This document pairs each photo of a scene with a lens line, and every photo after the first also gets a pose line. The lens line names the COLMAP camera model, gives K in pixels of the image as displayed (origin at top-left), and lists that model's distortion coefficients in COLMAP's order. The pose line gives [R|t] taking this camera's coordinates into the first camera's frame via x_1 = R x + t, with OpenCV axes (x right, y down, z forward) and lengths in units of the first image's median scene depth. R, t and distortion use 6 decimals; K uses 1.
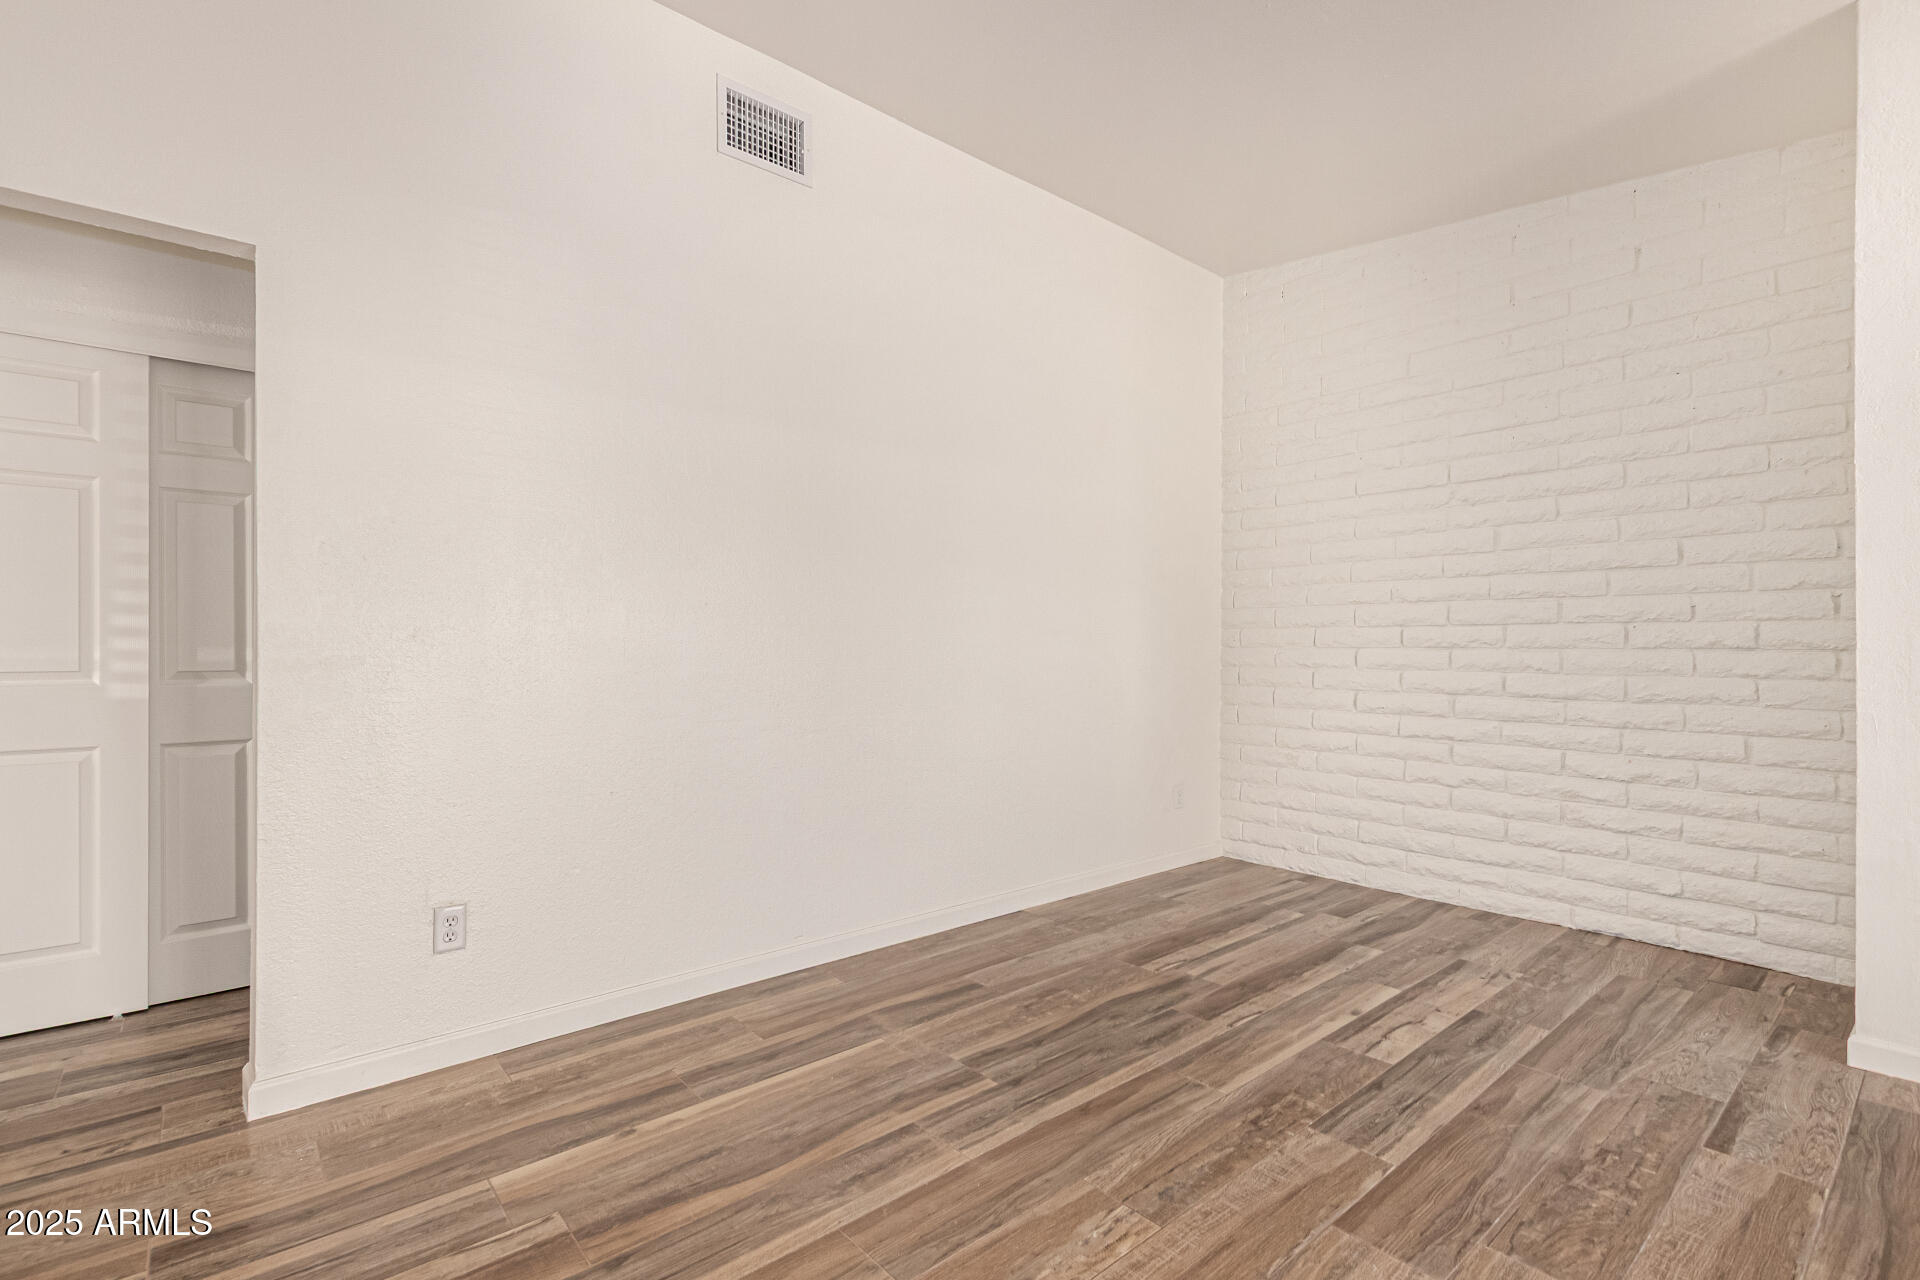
lens RADIAL K [[880.8, 0, 948.2], [0, 880.8, 652.4], [0, 0, 1]] dist [0.007106, -0.004167]
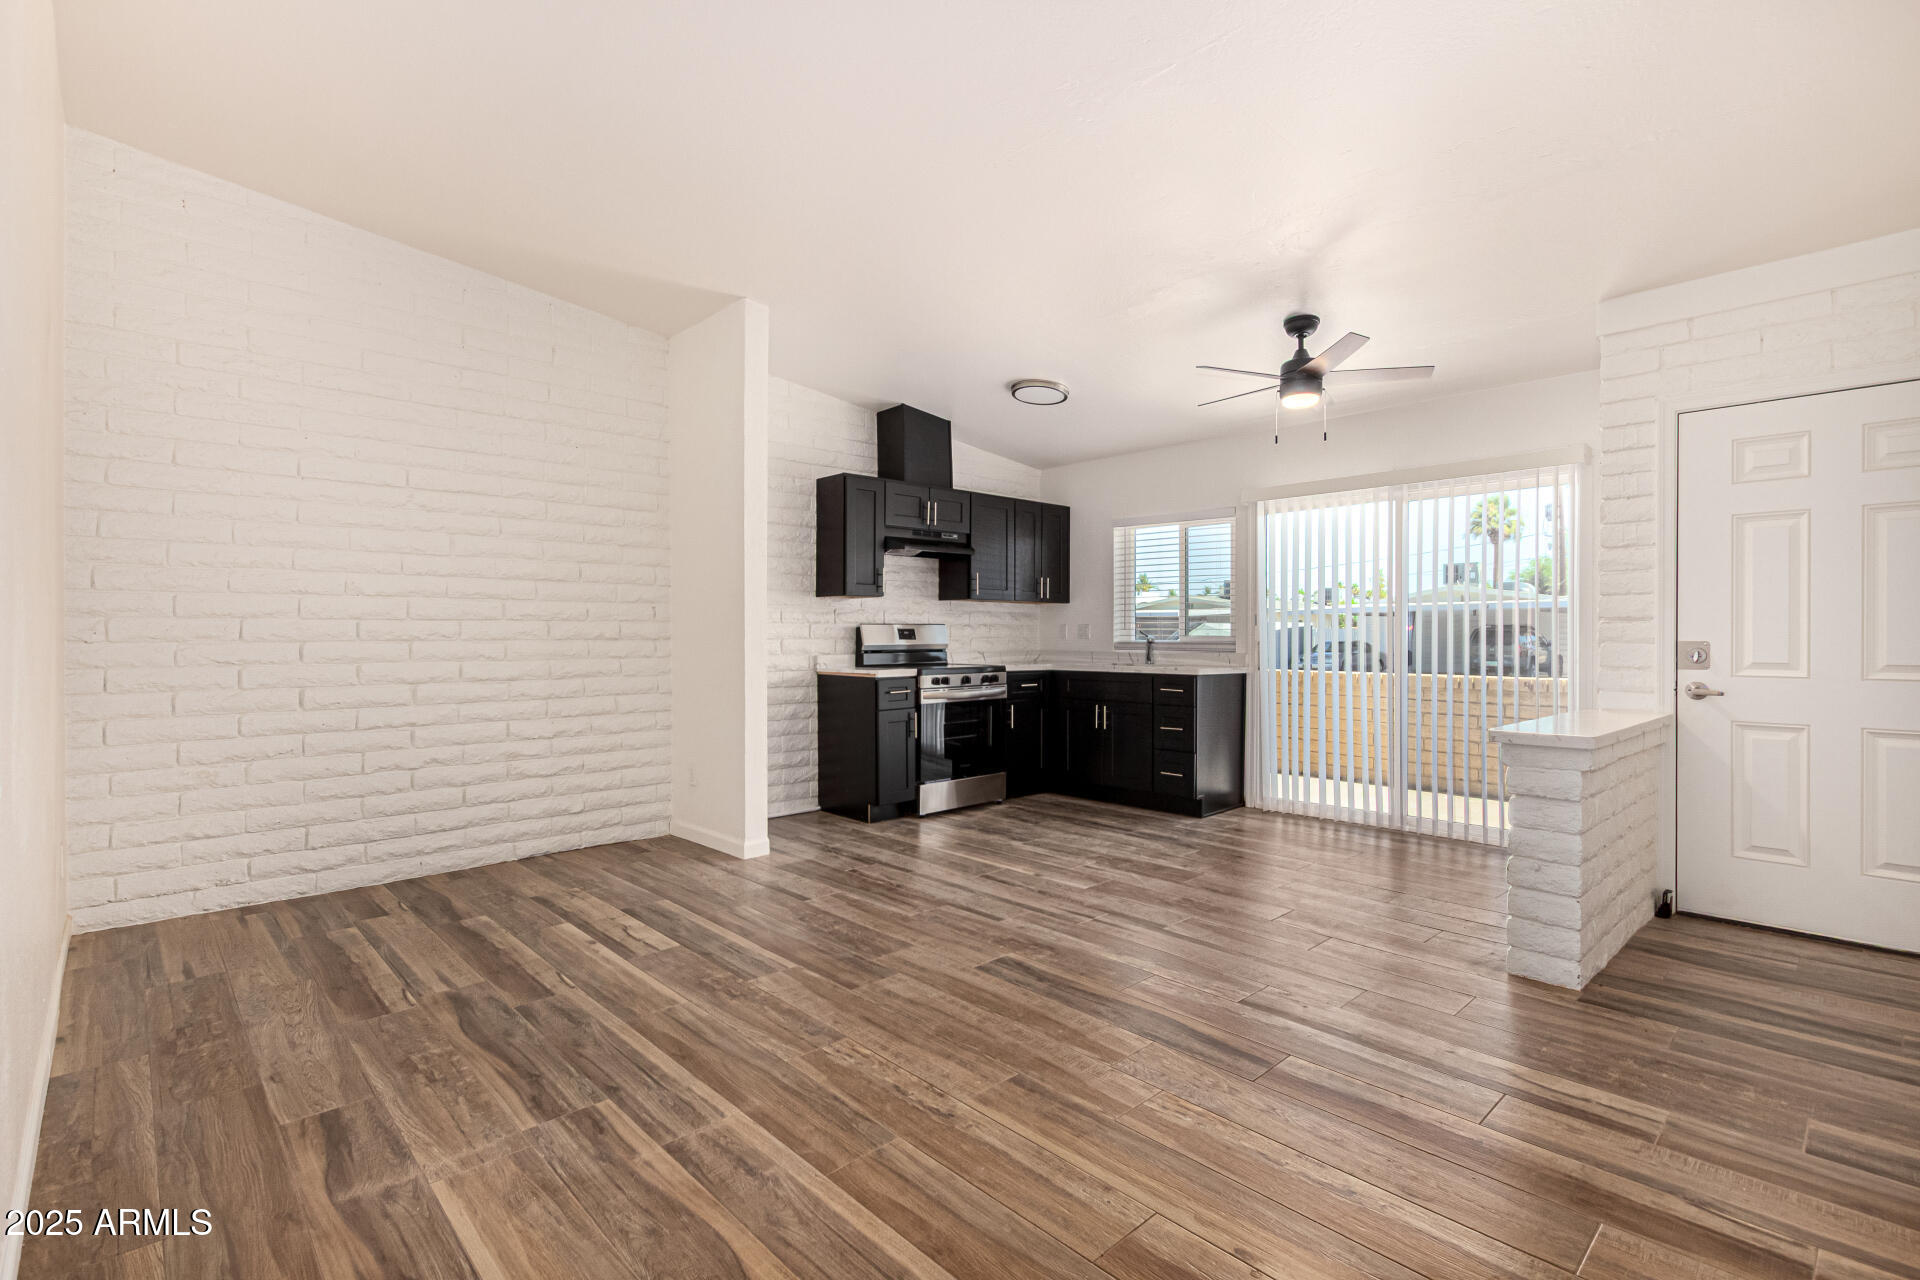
lens RADIAL K [[880.8, 0, 957.0], [0, 880.8, 640.0], [0, 0, 1]] dist [0.007106, -0.004167]
pose [[-0.058180, -0.007309, 0.998279, -0.675491], [0.010804, 0.999910, 0.007950, -0.008604], [-0.998248, 0.011248, -0.058096, 0.496306]]
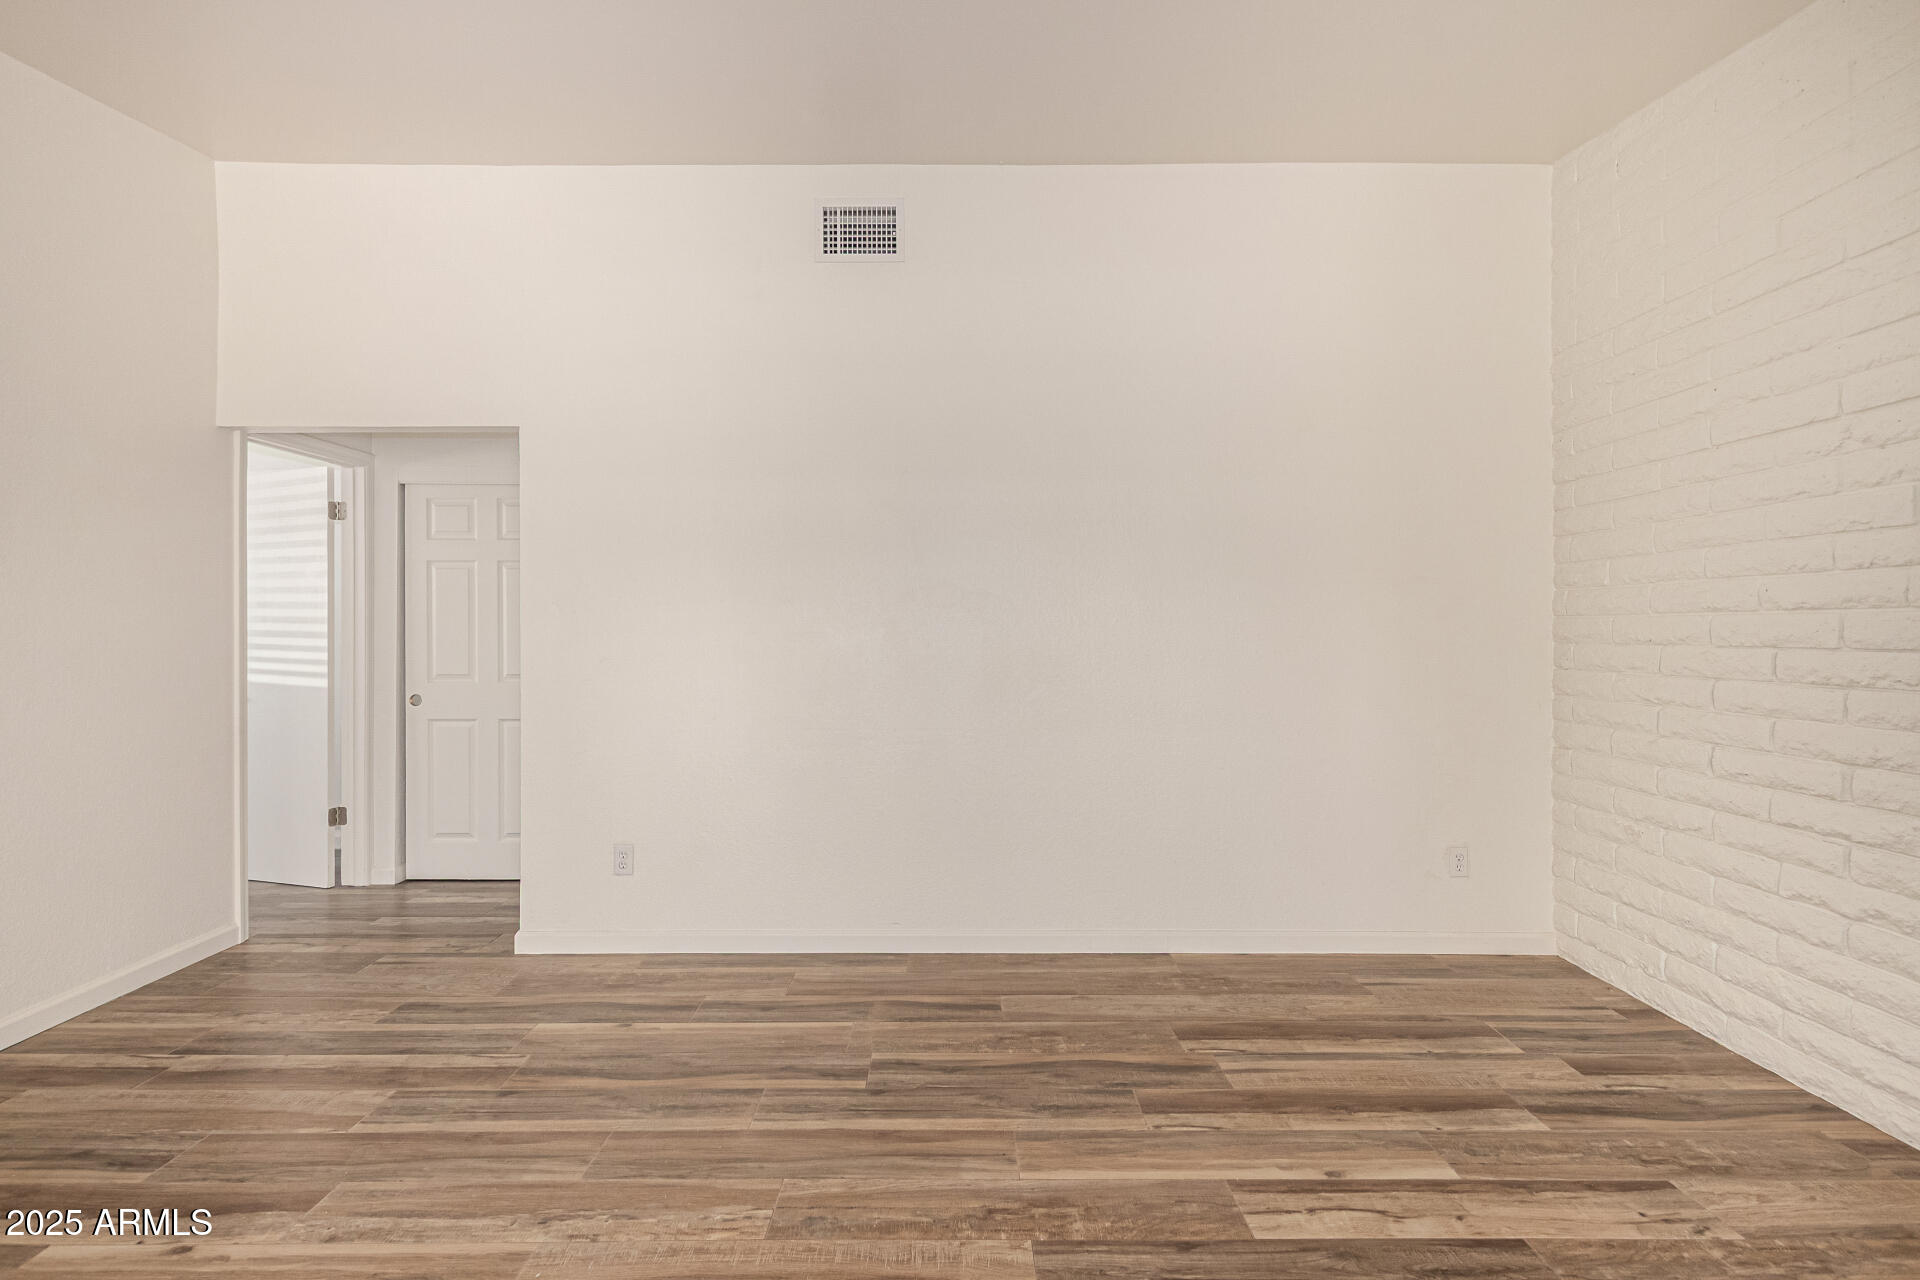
lens RADIAL K [[880.8, 0, 948.9], [0, 880.8, 633.8], [0, 0, 1]] dist [0.007106, -0.004167]
pose [[0.760911, 0.000507, -0.648856, 0.615429], [-0.003061, 0.999991, -0.002808, -0.046912], [0.648849, 0.004123, 0.760906, 0.179141]]
